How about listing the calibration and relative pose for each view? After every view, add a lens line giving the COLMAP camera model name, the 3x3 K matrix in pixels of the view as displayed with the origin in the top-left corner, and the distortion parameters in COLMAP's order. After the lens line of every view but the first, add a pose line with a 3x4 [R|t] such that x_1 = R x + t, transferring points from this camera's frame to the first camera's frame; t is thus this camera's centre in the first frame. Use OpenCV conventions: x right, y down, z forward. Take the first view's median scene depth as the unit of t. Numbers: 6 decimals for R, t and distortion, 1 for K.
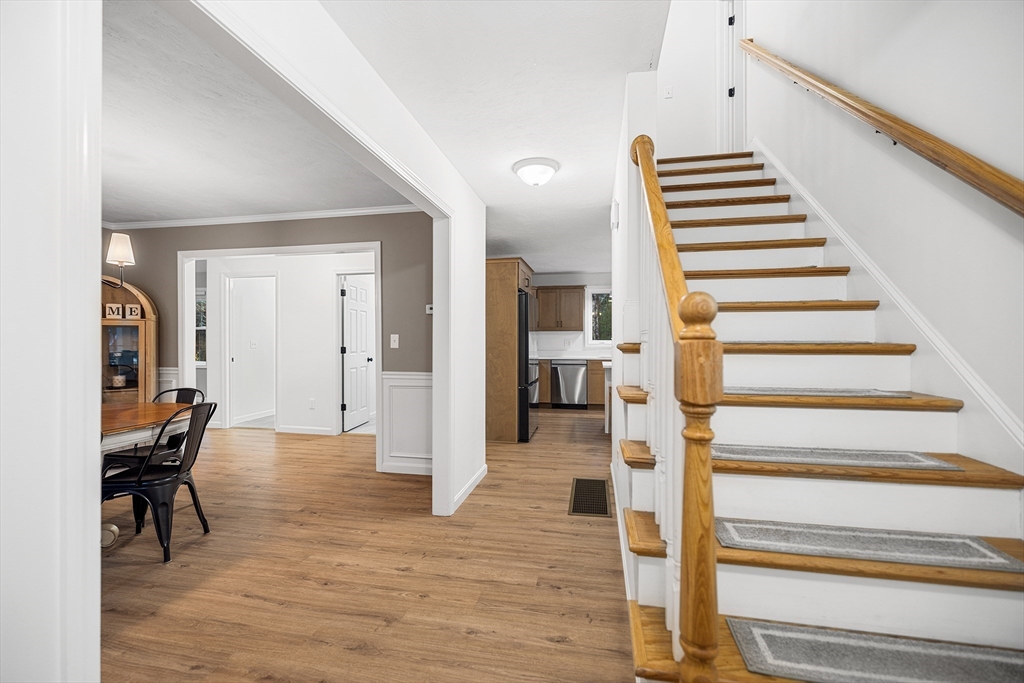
lens RADIAL K [[445.0, 0, 510.0], [0, 445.0, 333.3], [0, 0, 1]] dist [-0.002227, 0.000044]
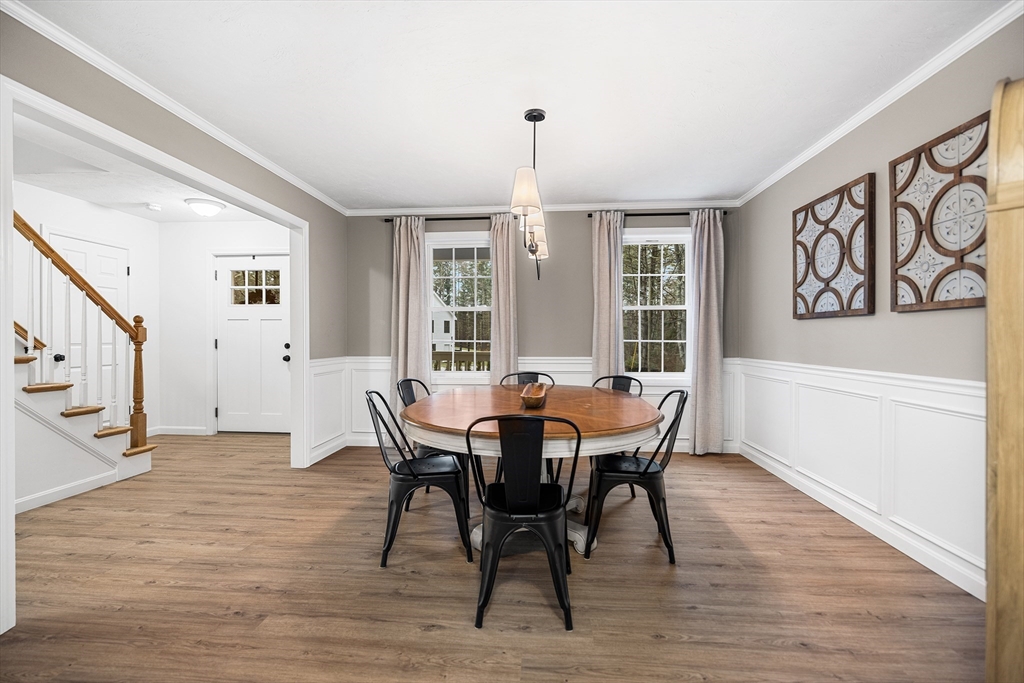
lens RADIAL K [[468.9, 0, 510.0], [0, 468.9, 347.3], [0, 0, 1]] dist [-0.001771, -0.000065]
pose [[-0.993431, -0.001410, -0.114427, -0.923905], [-0.001859, 0.999991, 0.003821, 0.067698], [0.114421, 0.004009, -0.993424, 2.105955]]
